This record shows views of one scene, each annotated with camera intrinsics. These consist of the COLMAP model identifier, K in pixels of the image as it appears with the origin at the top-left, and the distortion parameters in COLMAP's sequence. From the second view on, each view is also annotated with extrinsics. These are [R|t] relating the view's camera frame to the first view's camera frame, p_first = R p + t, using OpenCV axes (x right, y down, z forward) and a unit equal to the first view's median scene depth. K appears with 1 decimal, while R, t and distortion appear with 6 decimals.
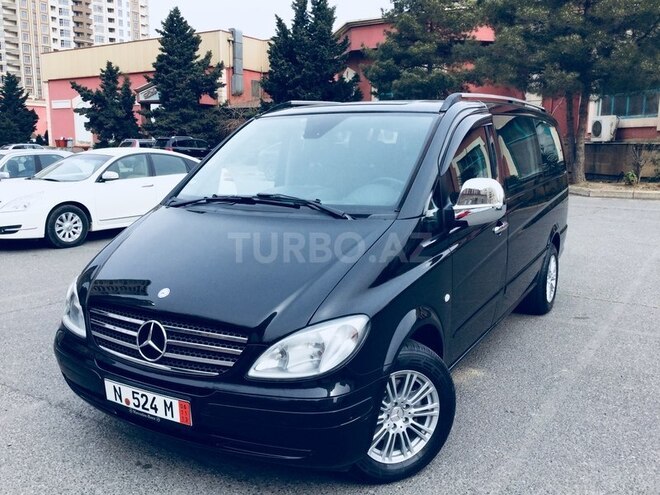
lens RADIAL K [[588.6, 0, 332.2], [0, 588.6, 250.4], [0, 0, 1]] dist [0.105861, -0.190636]
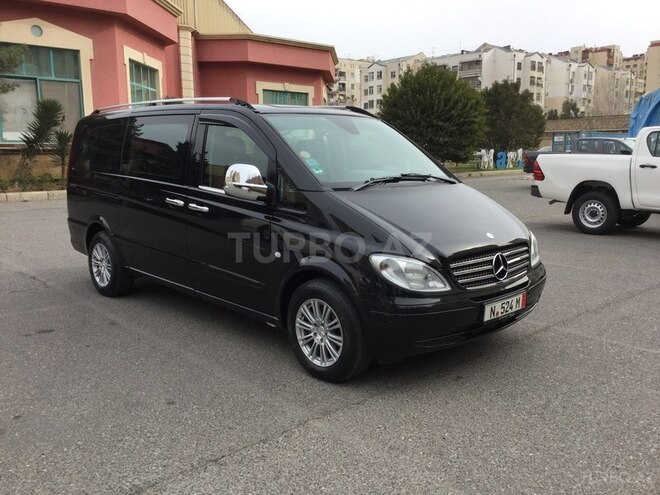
lens RADIAL K [[588.6, 0, 332.2], [0, 588.6, 250.4], [0, 0, 1]] dist [0.105861, -0.190636]
pose [[0.267674, -0.163247, 0.949579, -1.678180], [0.174597, 0.977444, 0.118820, -0.127484], [-0.947558, 0.133988, 0.290139, 0.885486]]
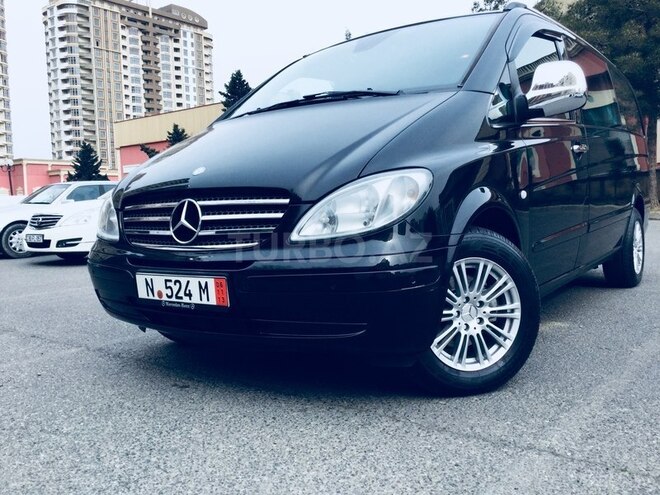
lens RADIAL K [[588.6, 0, 332.2], [0, 588.6, 250.4], [0, 0, 1]] dist [0.105861, -0.190636]
pose [[0.994689, -0.027900, -0.099073, 0.001229], [0.017930, 0.994812, -0.100134, 0.265095], [0.101353, 0.097825, 0.990029, 0.135475]]
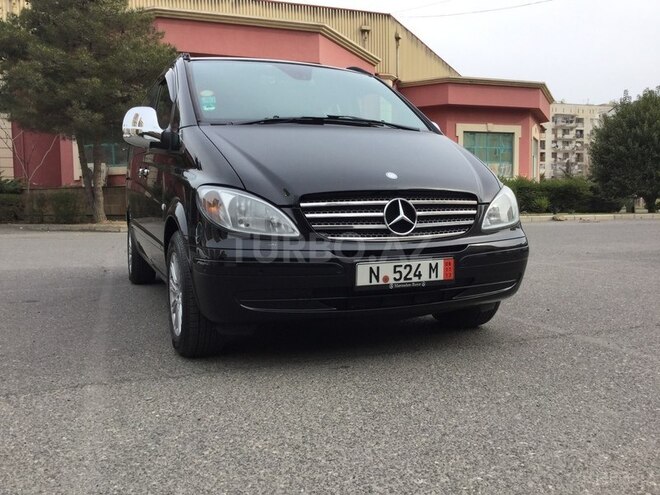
lens RADIAL K [[588.6, 0, 332.2], [0, 588.6, 250.4], [0, 0, 1]] dist [0.105861, -0.190636]
pose [[0.605346, -0.068808, 0.792983, -1.136024], [0.153389, 0.987667, -0.031392, 0.209173], [-0.781043, 0.140638, 0.608434, 0.416438]]
